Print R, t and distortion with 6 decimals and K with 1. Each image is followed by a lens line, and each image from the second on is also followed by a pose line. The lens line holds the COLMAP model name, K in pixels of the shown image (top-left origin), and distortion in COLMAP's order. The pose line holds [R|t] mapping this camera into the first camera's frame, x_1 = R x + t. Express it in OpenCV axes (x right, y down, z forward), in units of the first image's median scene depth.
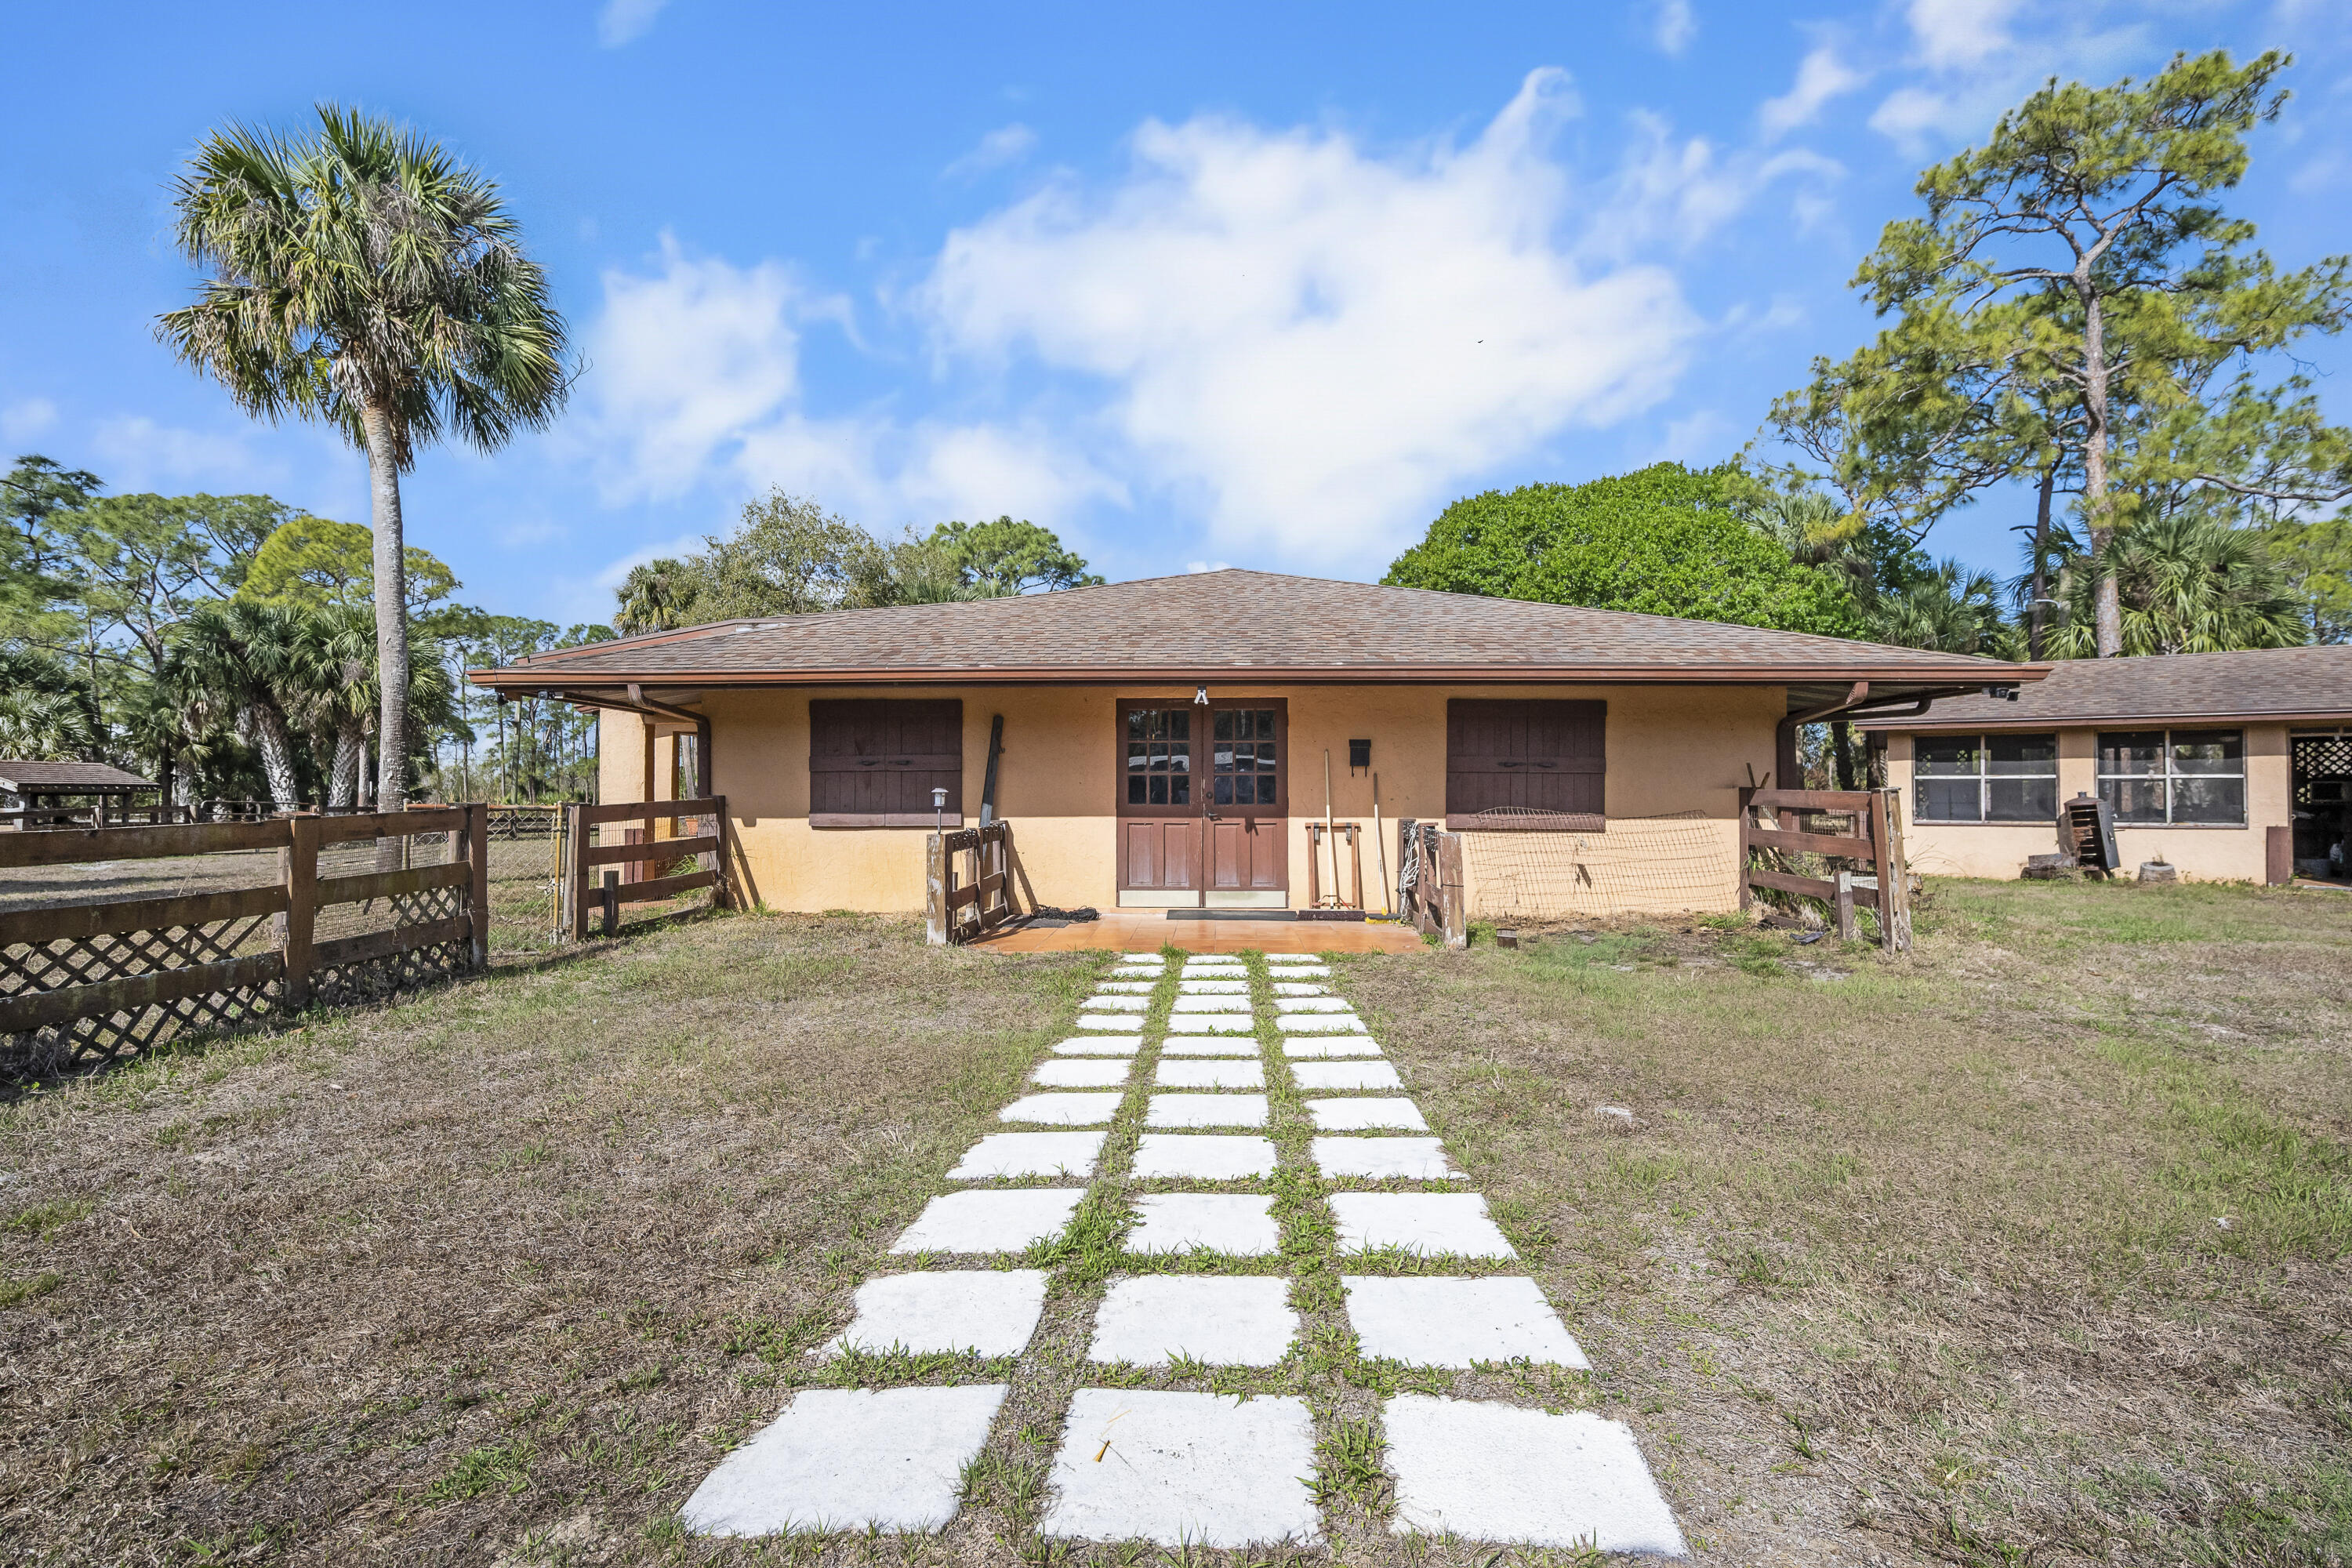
lens RADIAL K [[1081.5, 0, 1179.4], [0, 1081.5, 780.2], [0, 0, 1]] dist [-0.003458, -0.001770]
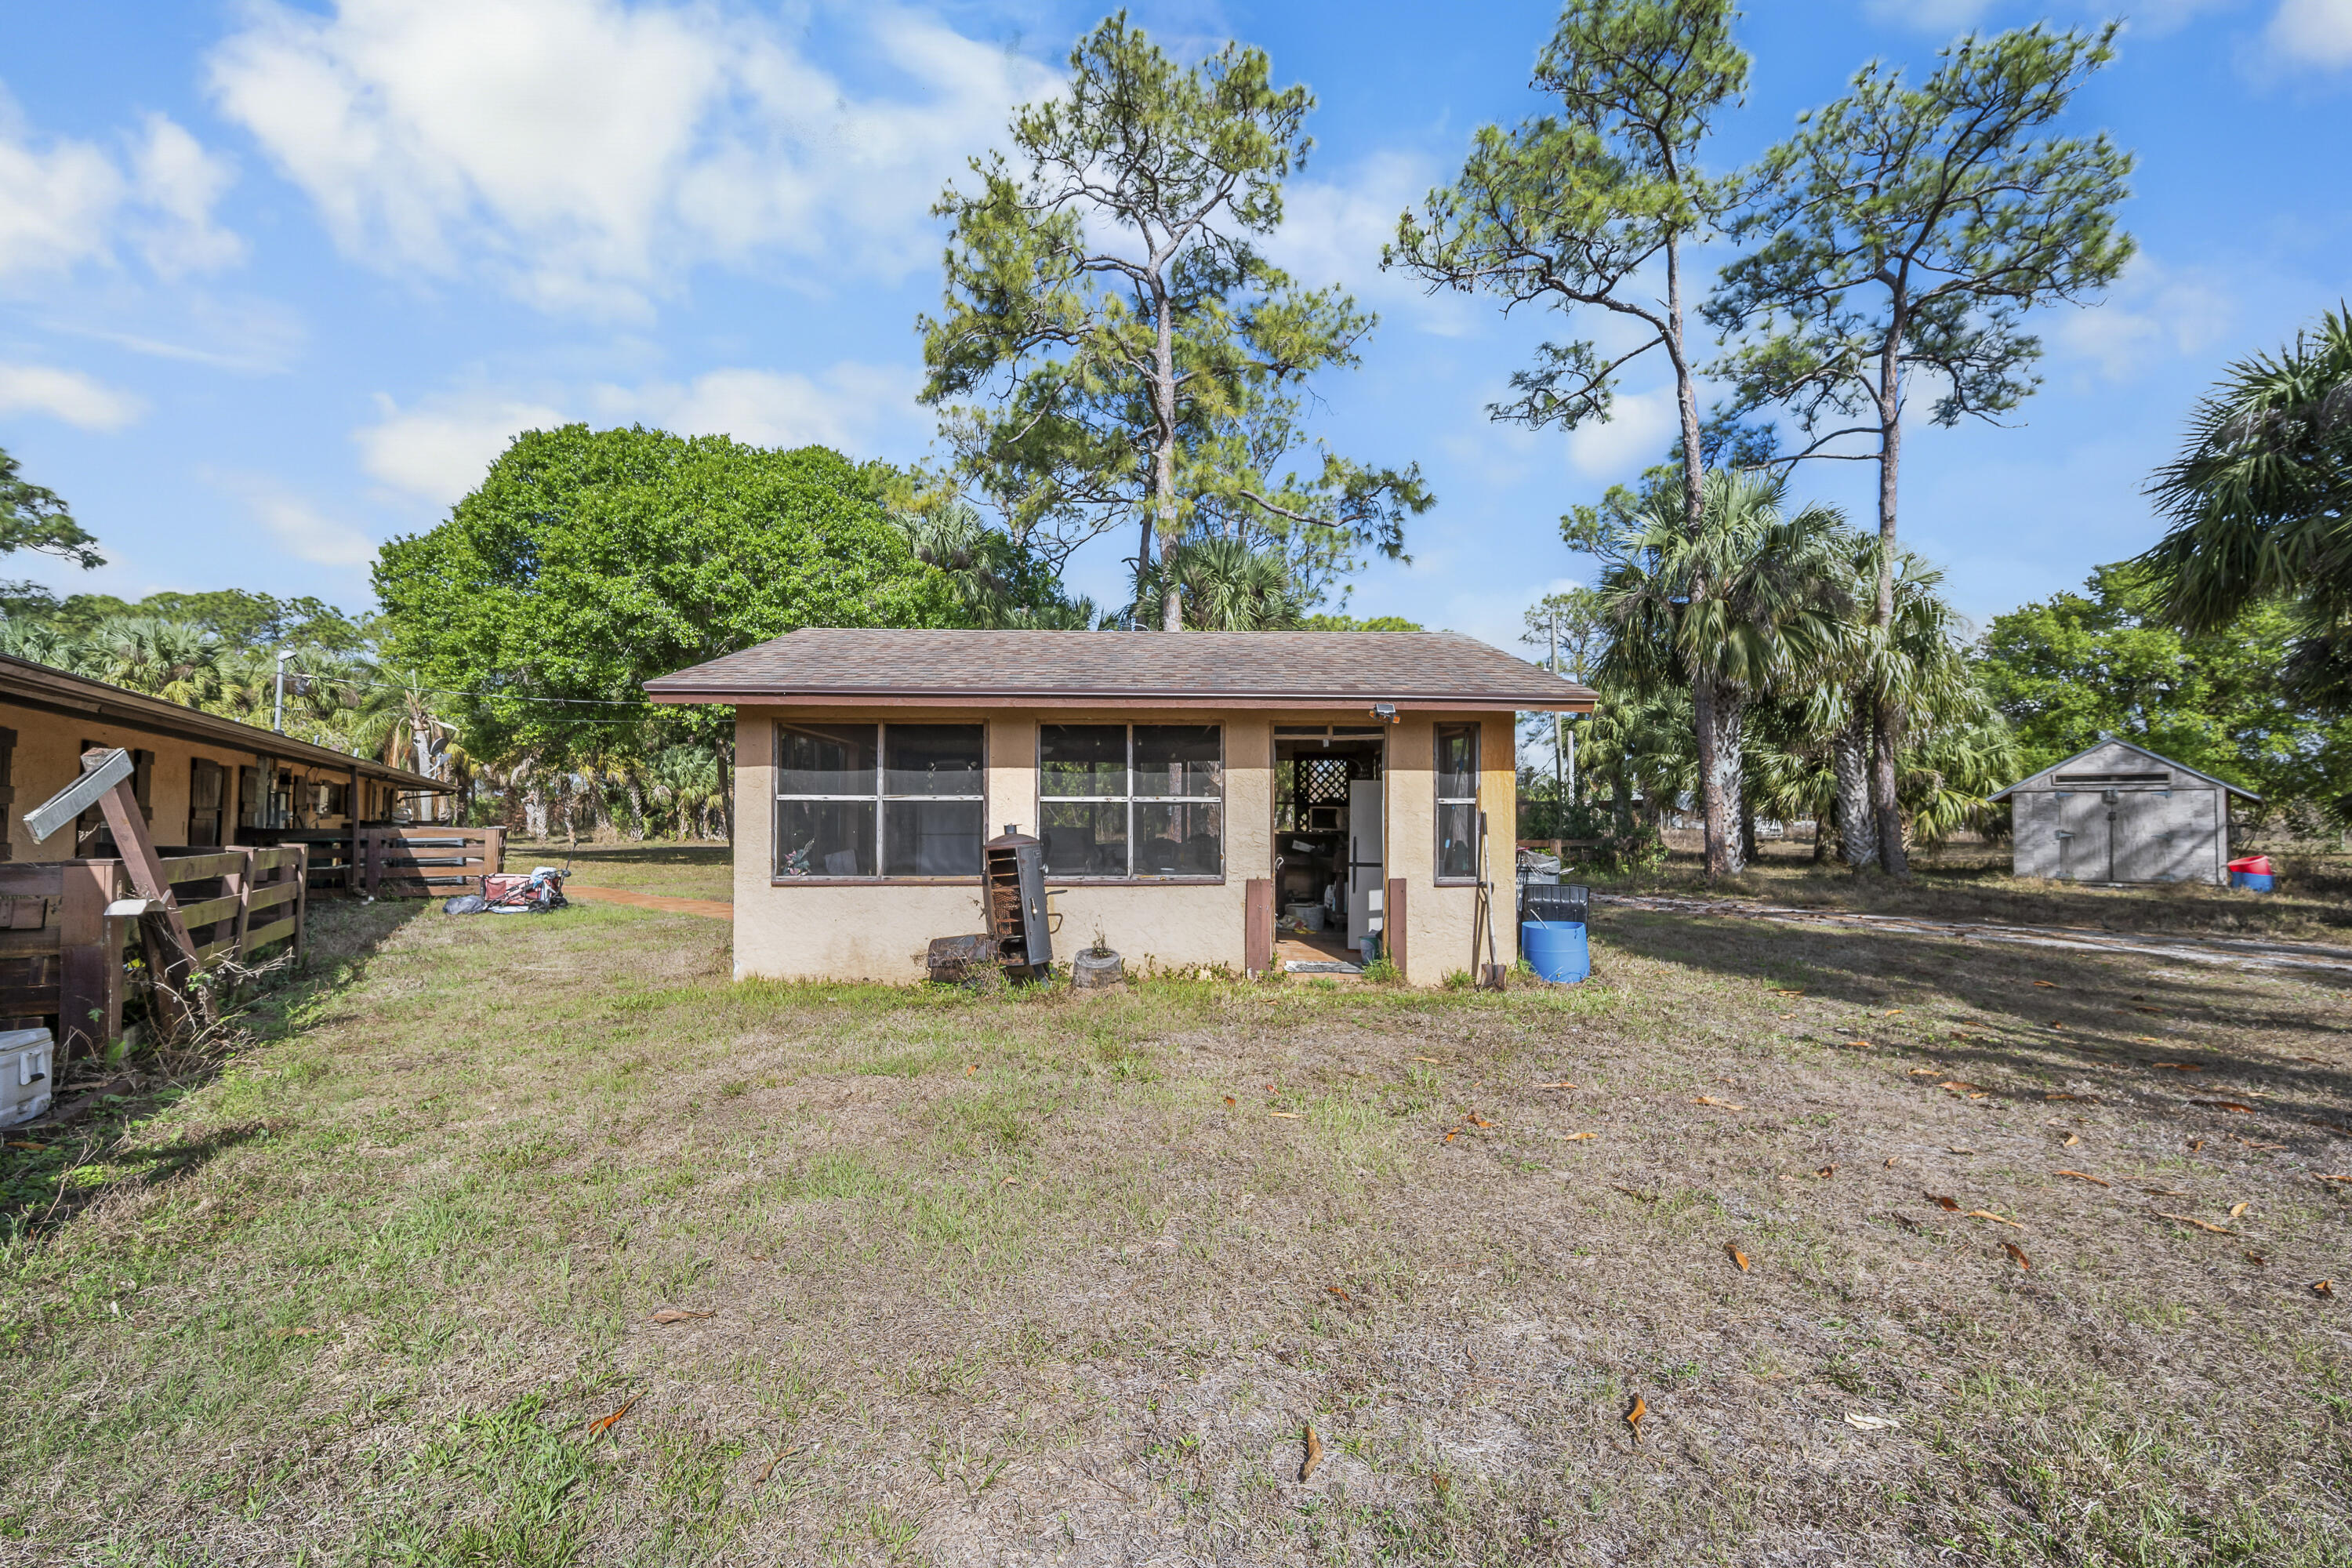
lens RADIAL K [[938.2, 0, 1172.2], [0, 938.2, 789.8], [0, 0, 1]] dist [0.016044, 0.000023]
pose [[0.803043, 0.014091, 0.595755, 0.575454], [-0.007657, 0.999882, -0.013328, -0.001634], [-0.595872, 0.006141, 0.803056, 0.518390]]
